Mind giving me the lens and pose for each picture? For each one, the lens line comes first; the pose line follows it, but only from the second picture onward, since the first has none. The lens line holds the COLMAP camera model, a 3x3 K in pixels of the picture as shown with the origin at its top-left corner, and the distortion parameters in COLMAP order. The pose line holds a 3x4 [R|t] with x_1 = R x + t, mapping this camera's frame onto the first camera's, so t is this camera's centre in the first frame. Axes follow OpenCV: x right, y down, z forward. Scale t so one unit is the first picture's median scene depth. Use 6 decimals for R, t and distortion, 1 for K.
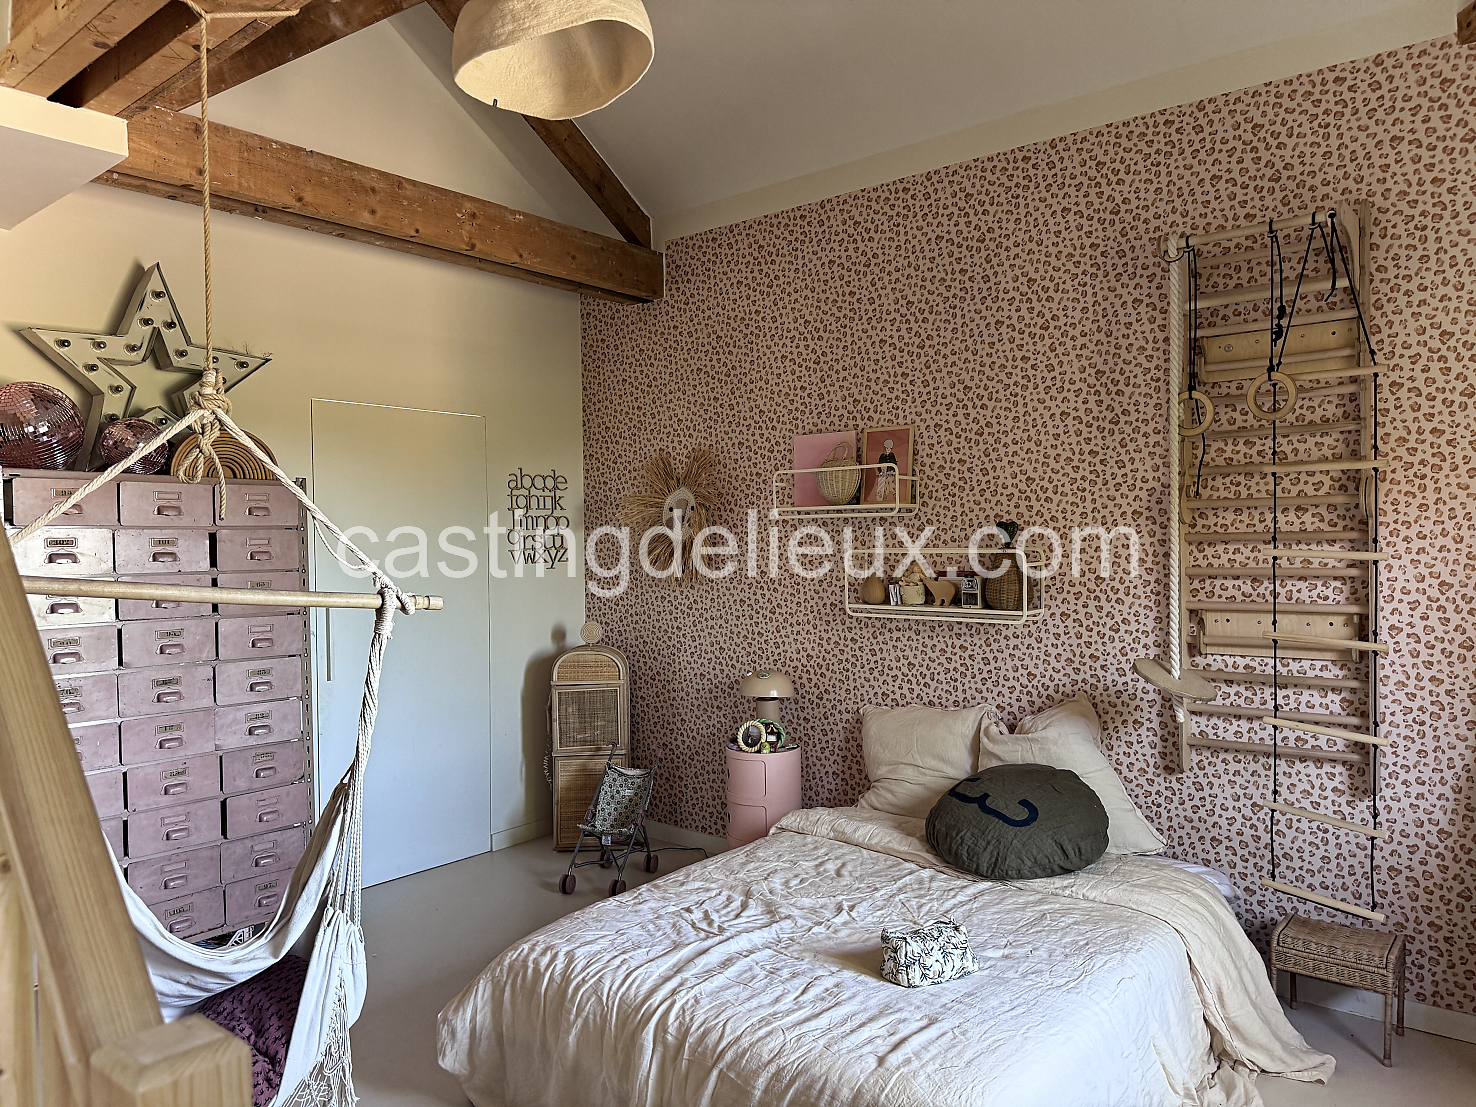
lens RADIAL K [[1053.6, 0, 696.8], [0, 1053.6, 555.3], [0, 0, 1]] dist [0.097268, -0.068278]
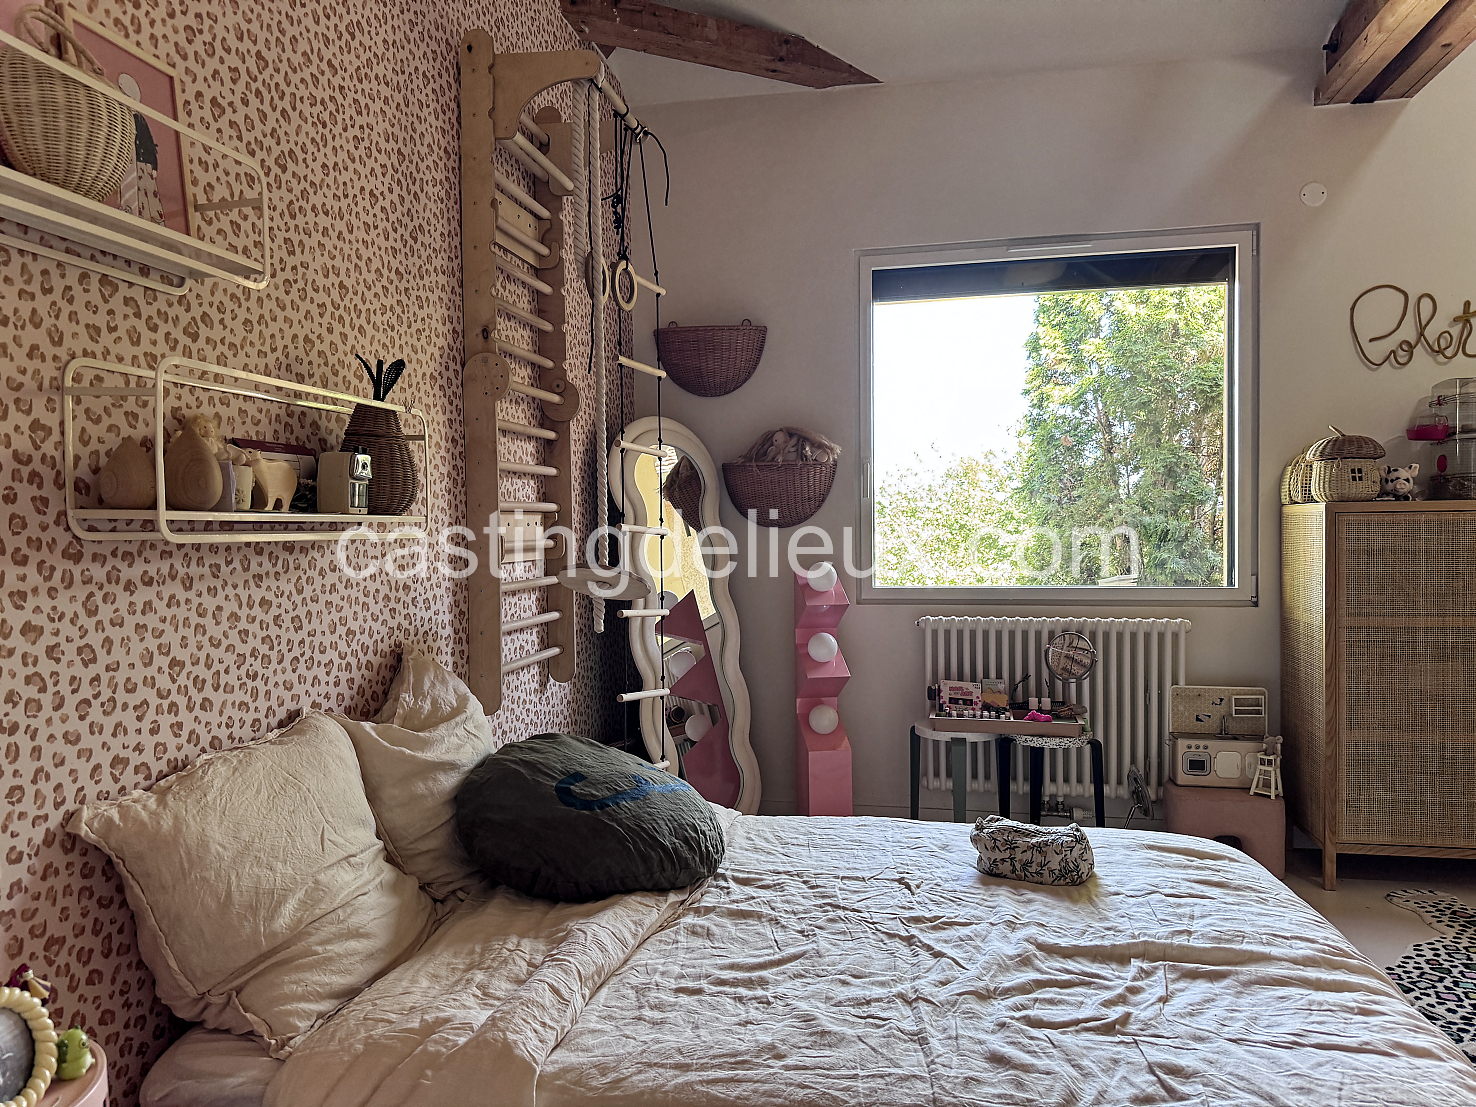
lens RADIAL K [[1044.5, 0, 766.1], [0, 1044.5, 553.6], [0, 0, 1]] dist [0.082353, -0.053411]
pose [[-0.521791, 0.001193, 0.853073, -0.282667], [0.041709, 0.998839, 0.024115, 0.065298], [-0.852053, 0.048163, -0.521235, 1.101313]]
